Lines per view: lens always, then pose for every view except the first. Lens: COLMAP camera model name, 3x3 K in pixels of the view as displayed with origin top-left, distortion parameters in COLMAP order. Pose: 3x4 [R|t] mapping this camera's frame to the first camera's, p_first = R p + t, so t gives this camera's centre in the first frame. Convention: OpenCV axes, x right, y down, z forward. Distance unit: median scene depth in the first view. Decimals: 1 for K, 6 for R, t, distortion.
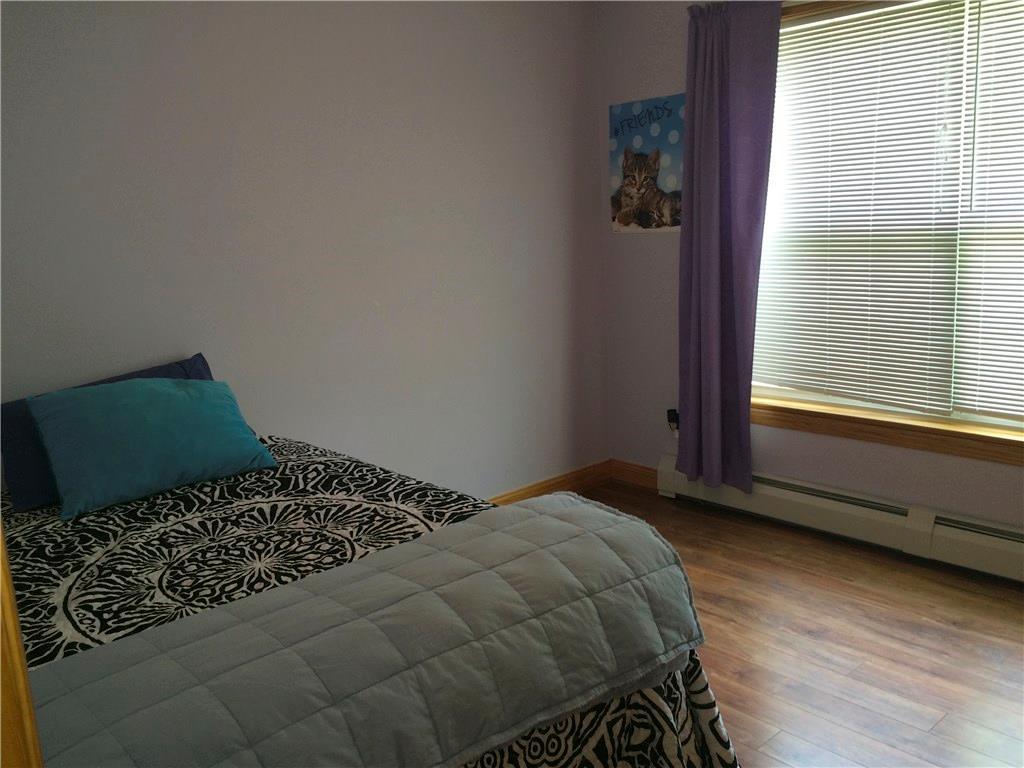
lens RADIAL K [[885.2, 0, 518.3], [0, 885.2, 387.7], [0, 0, 1]] dist [0.093749, -0.106359]
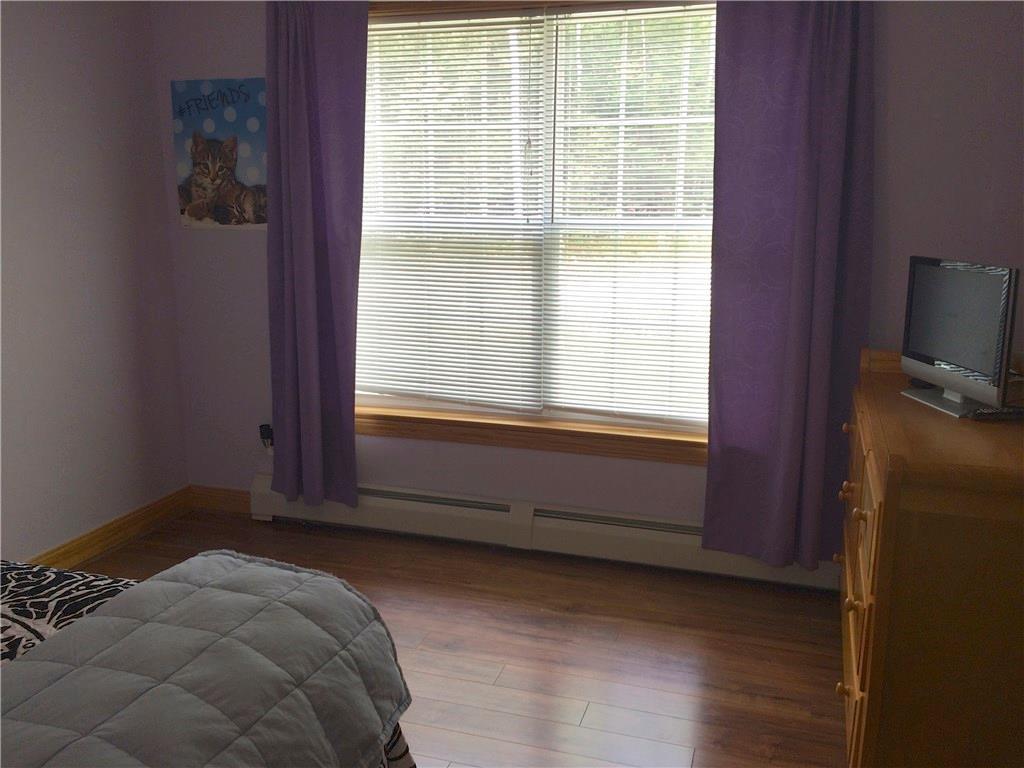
lens RADIAL K [[885.2, 0, 518.3], [0, 885.2, 387.7], [0, 0, 1]] dist [0.093749, -0.106359]
pose [[0.867522, -0.052547, 0.494615, -0.063592], [0.051469, 0.998549, 0.015811, -0.017761], [-0.494728, 0.011741, 0.868969, 0.092608]]
